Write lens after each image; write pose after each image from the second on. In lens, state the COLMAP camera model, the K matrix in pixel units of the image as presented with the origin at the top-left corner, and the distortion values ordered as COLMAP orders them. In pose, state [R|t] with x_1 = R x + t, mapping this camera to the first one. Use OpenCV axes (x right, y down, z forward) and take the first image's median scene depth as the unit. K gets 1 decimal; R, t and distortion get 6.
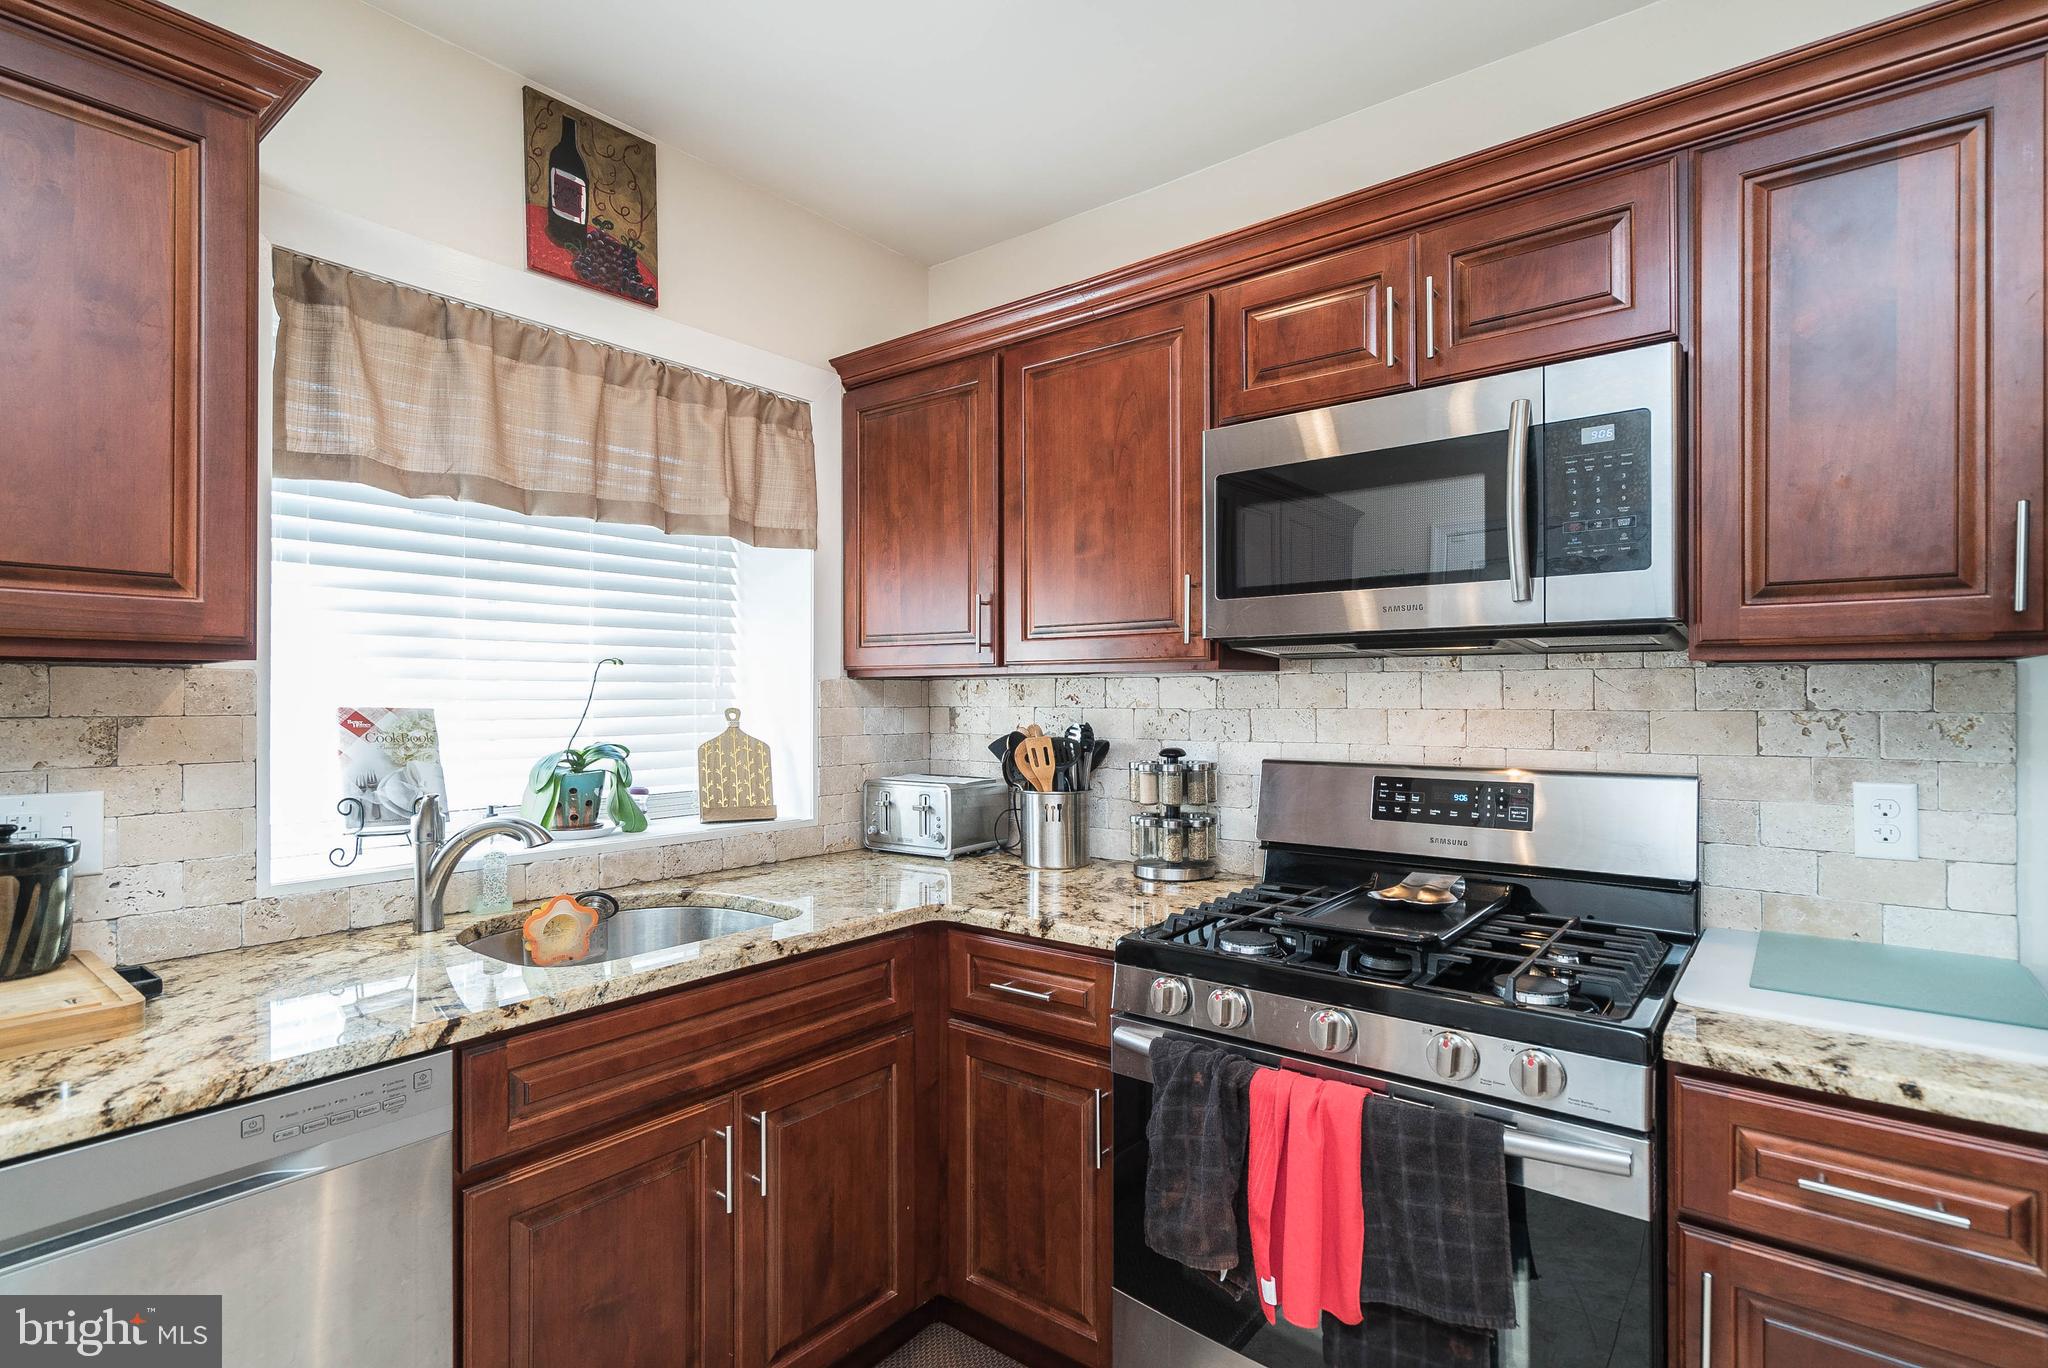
lens RADIAL K [[993.1, 0, 1033.0], [0, 993.1, 690.9], [0, 0, 1]] dist [-0.001775, 0.002860]
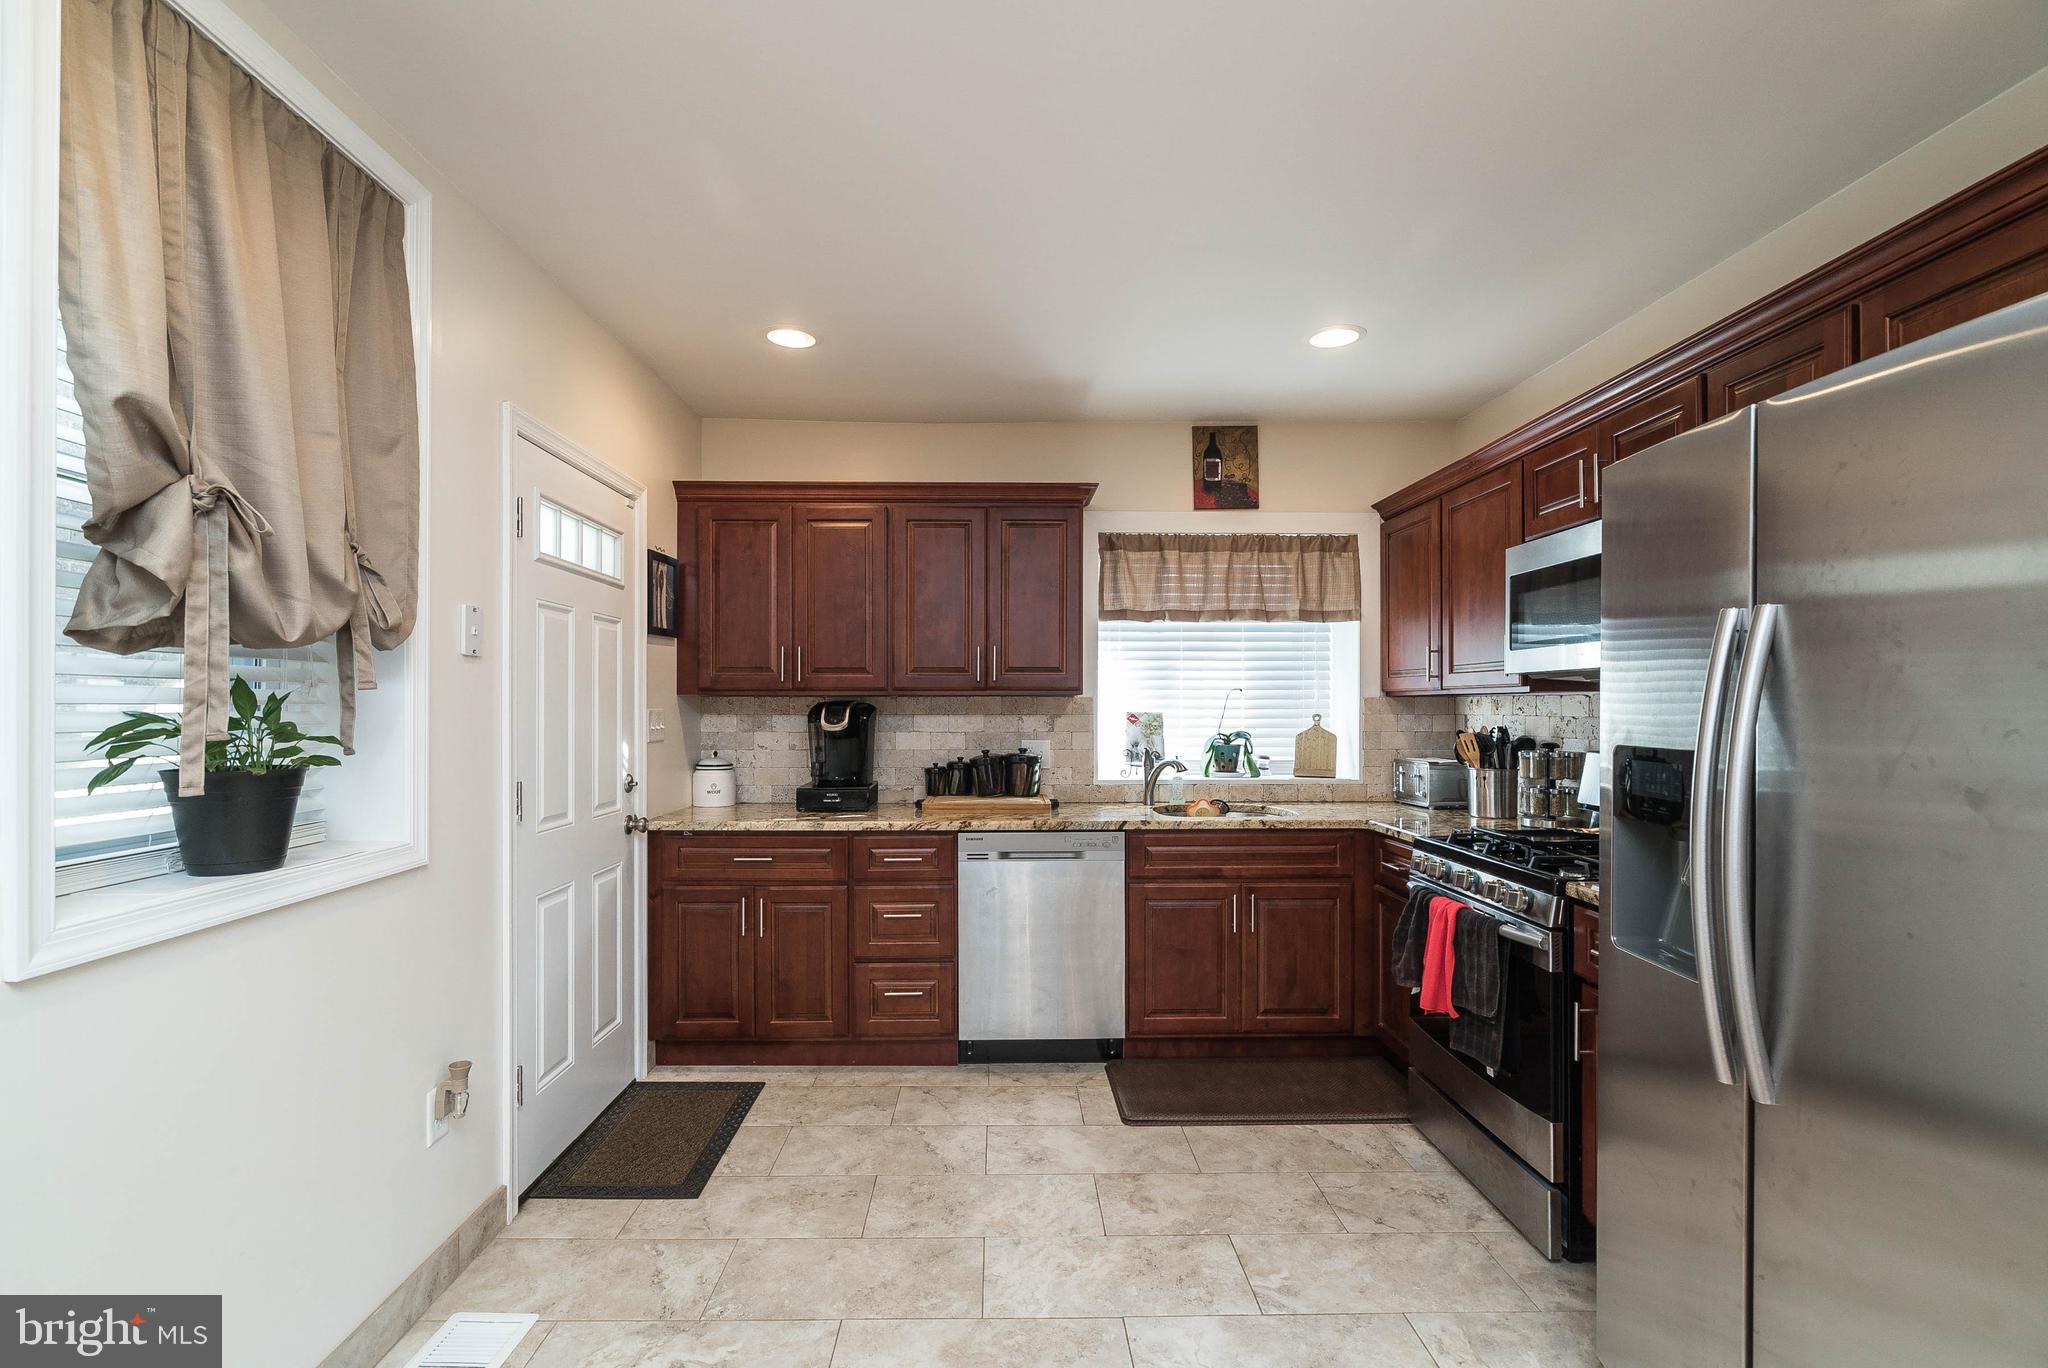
lens RADIAL K [[978.2, 0, 1010.3], [0, 978.2, 706.1], [0, 0, 1]] dist [-0.005287, 0.000153]
pose [[0.632897, 0.001365, -0.774235, 0.921286], [0.004470, 0.999975, 0.005417, -0.011082], [0.774223, -0.006889, 0.632875, -0.687842]]
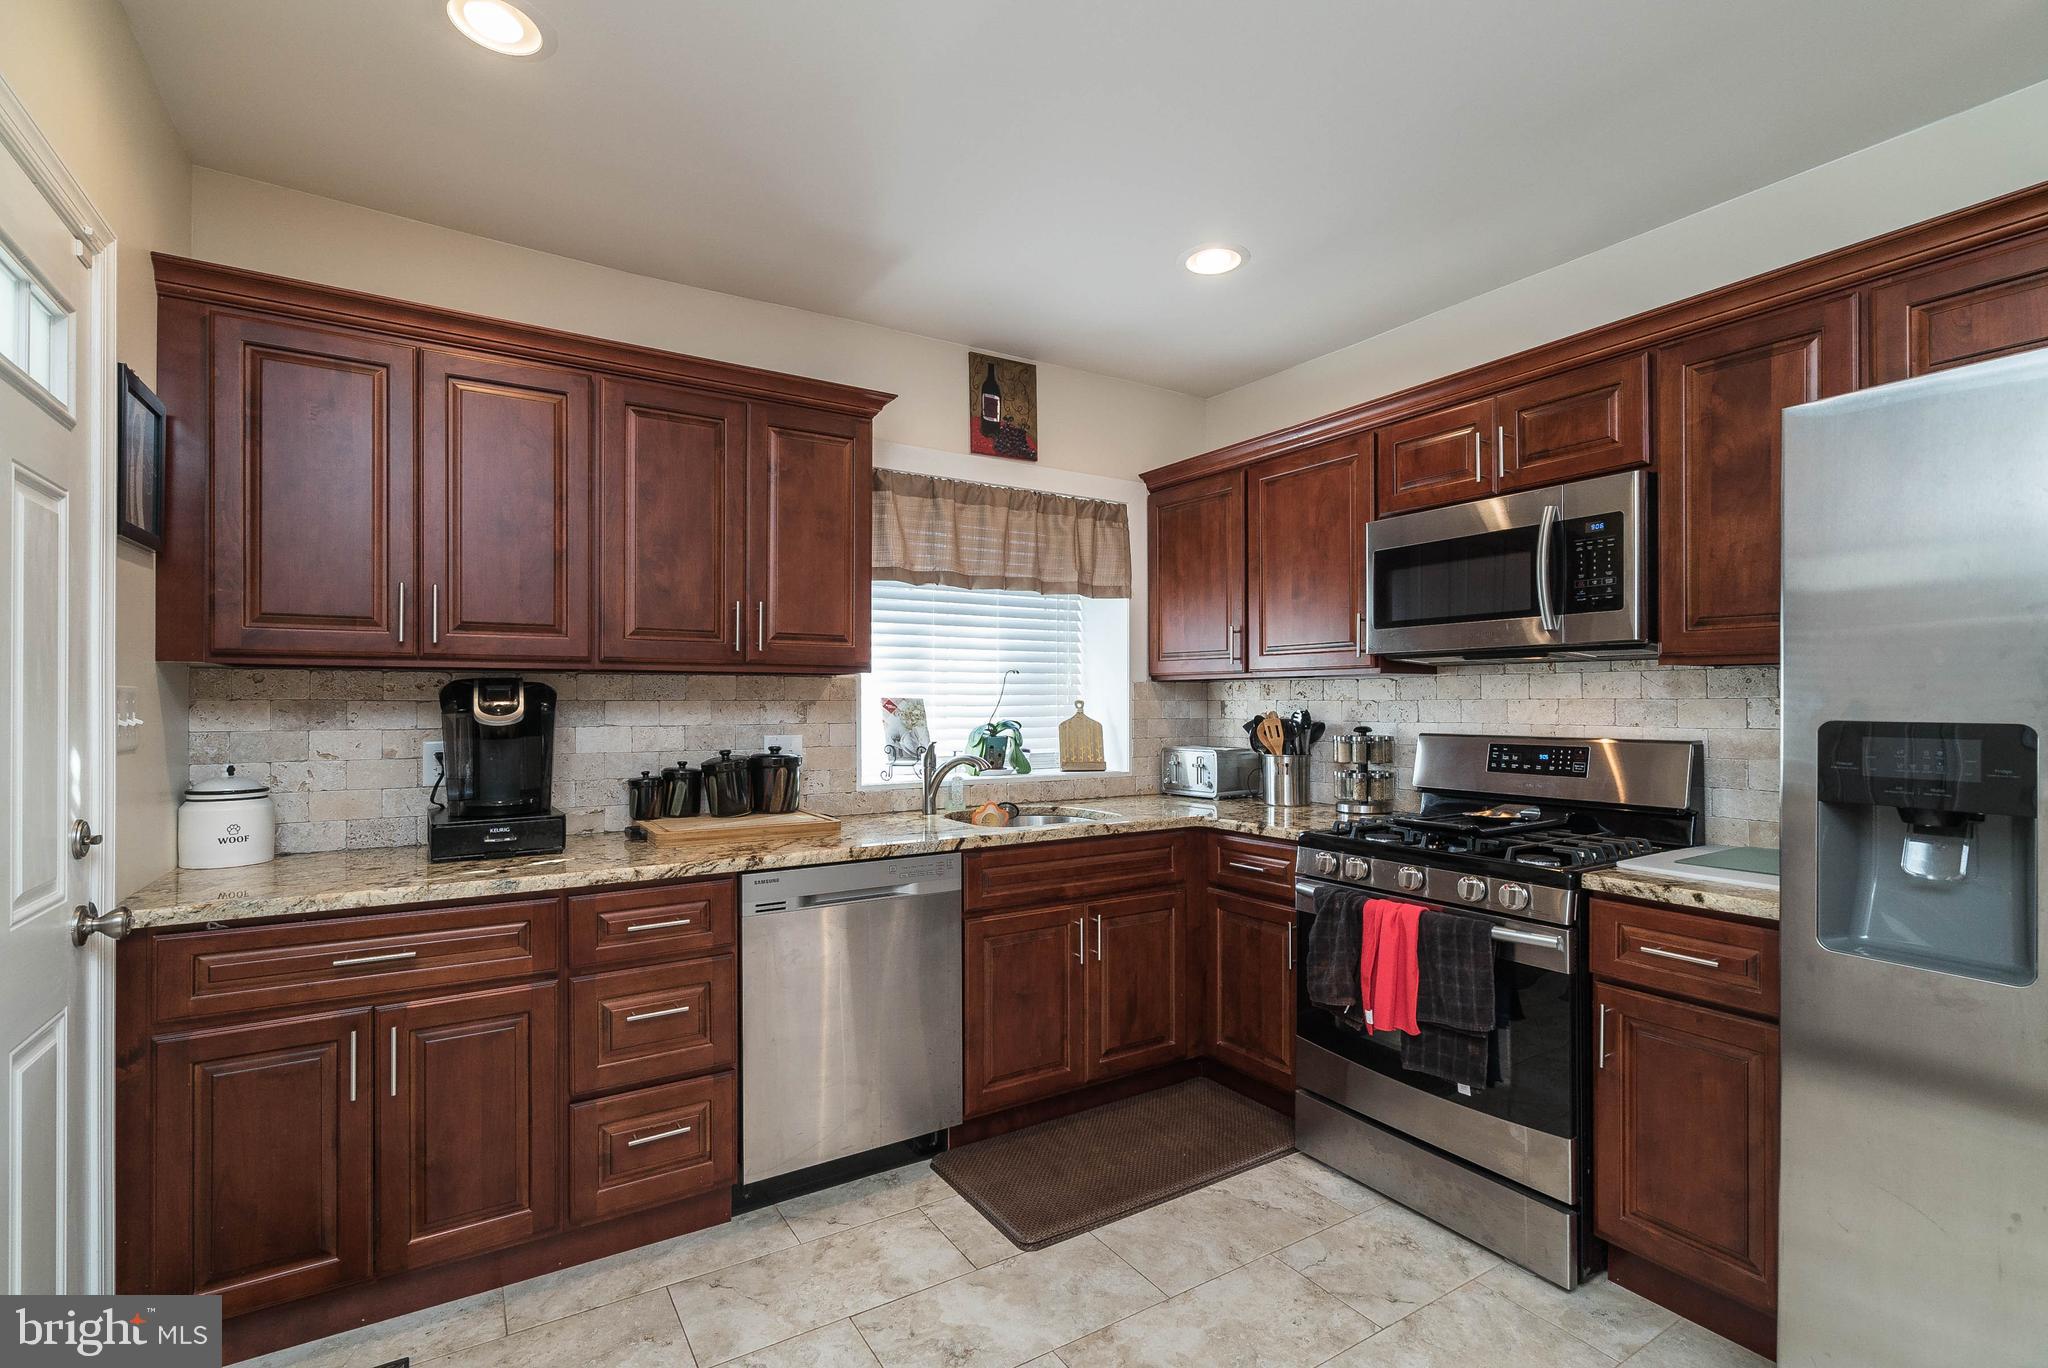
lens RADIAL K [[953.4, 0, 1036.7], [0, 953.4, 699.8], [0, 0, 1]] dist [-0.007217, 0.002877]
pose [[0.946826, -0.000207, -0.321746, 0.162762], [0.001738, 0.999988, 0.004473, 0.012432], [0.321741, -0.004794, 0.946816, -0.613542]]
